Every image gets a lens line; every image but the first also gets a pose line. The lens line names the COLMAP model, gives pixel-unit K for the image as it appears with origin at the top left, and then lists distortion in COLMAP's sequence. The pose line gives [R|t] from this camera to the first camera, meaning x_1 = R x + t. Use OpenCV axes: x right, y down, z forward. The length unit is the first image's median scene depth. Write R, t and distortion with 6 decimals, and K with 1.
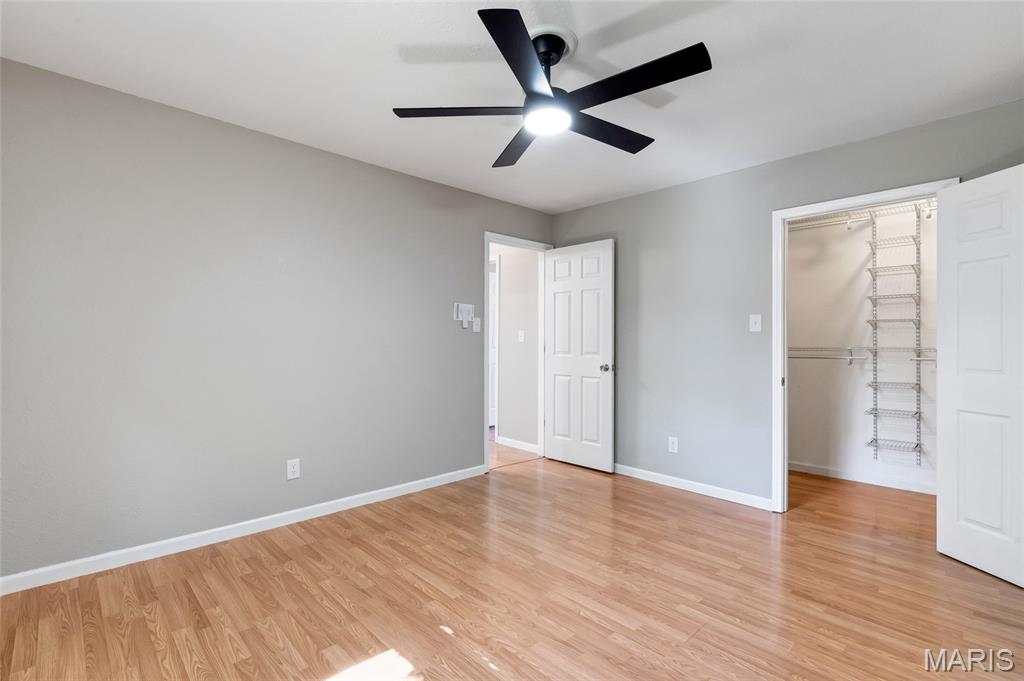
lens RADIAL K [[473.4, 0, 509.2], [0, 473.4, 341.3], [0, 0, 1]] dist [-0.000543, 0.000201]
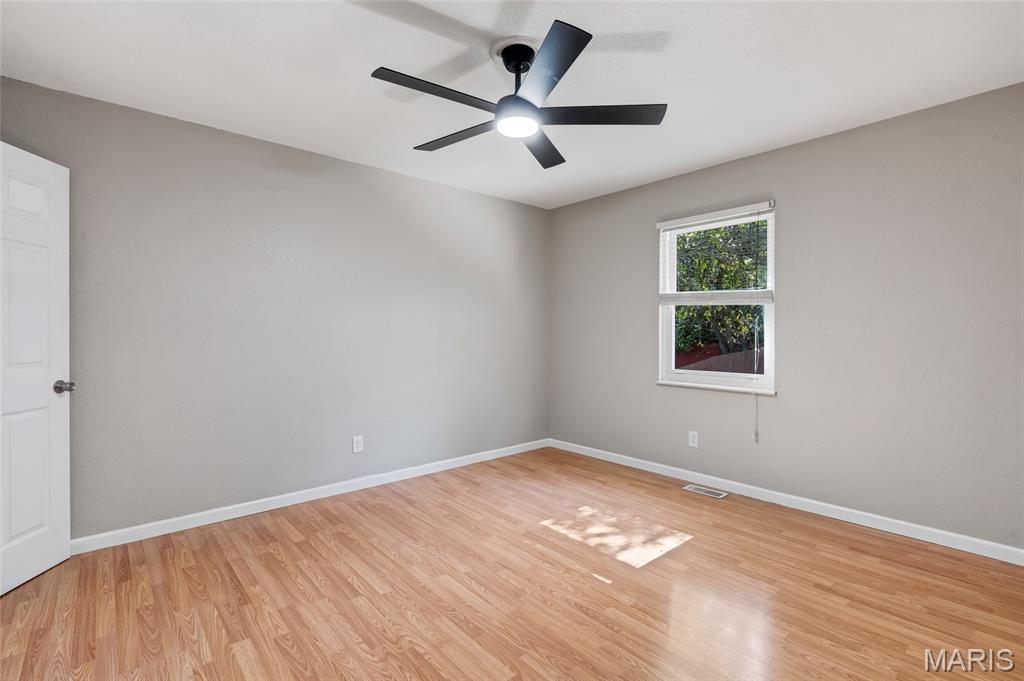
lens RADIAL K [[473.4, 0, 509.2], [0, 473.4, 341.3], [0, 0, 1]] dist [-0.000543, 0.000201]
pose [[-0.999006, -0.006308, 0.044130, 0.042035], [-0.005811, 0.999918, 0.011369, 0.001623], [-0.044198, 0.011101, -0.998961, 1.712131]]
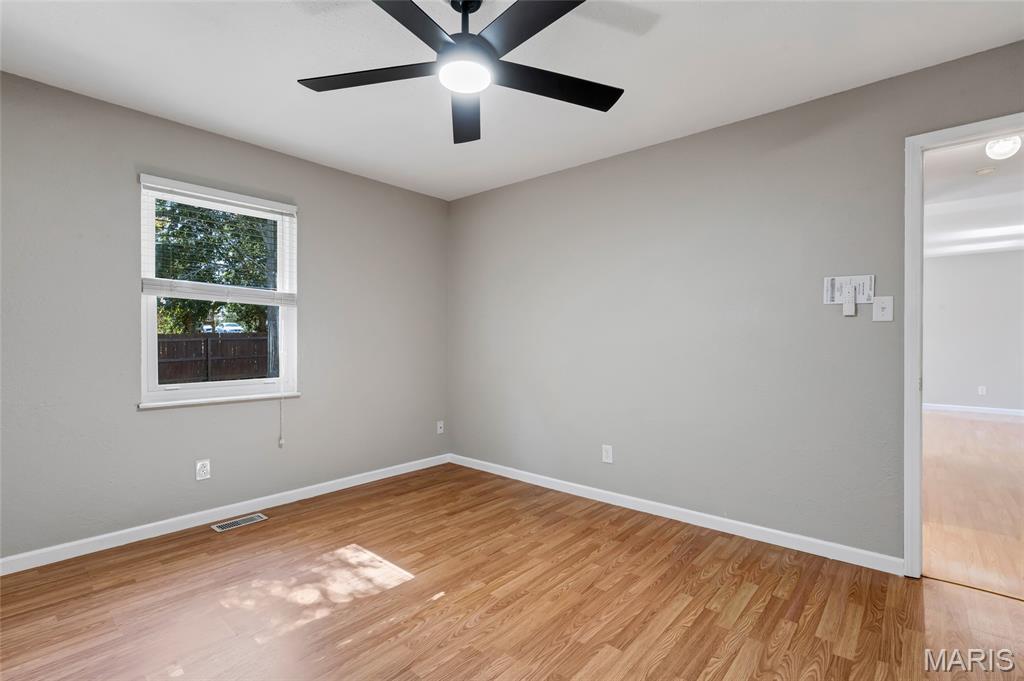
lens RADIAL K [[473.4, 0, 509.2], [0, 473.4, 341.3], [0, 0, 1]] dist [-0.000543, 0.000201]
pose [[0.092304, 0.002067, -0.995729, 0.778679], [0.001755, 0.999996, 0.002239, 0.004121], [0.995729, -0.001955, 0.092300, 0.833589]]
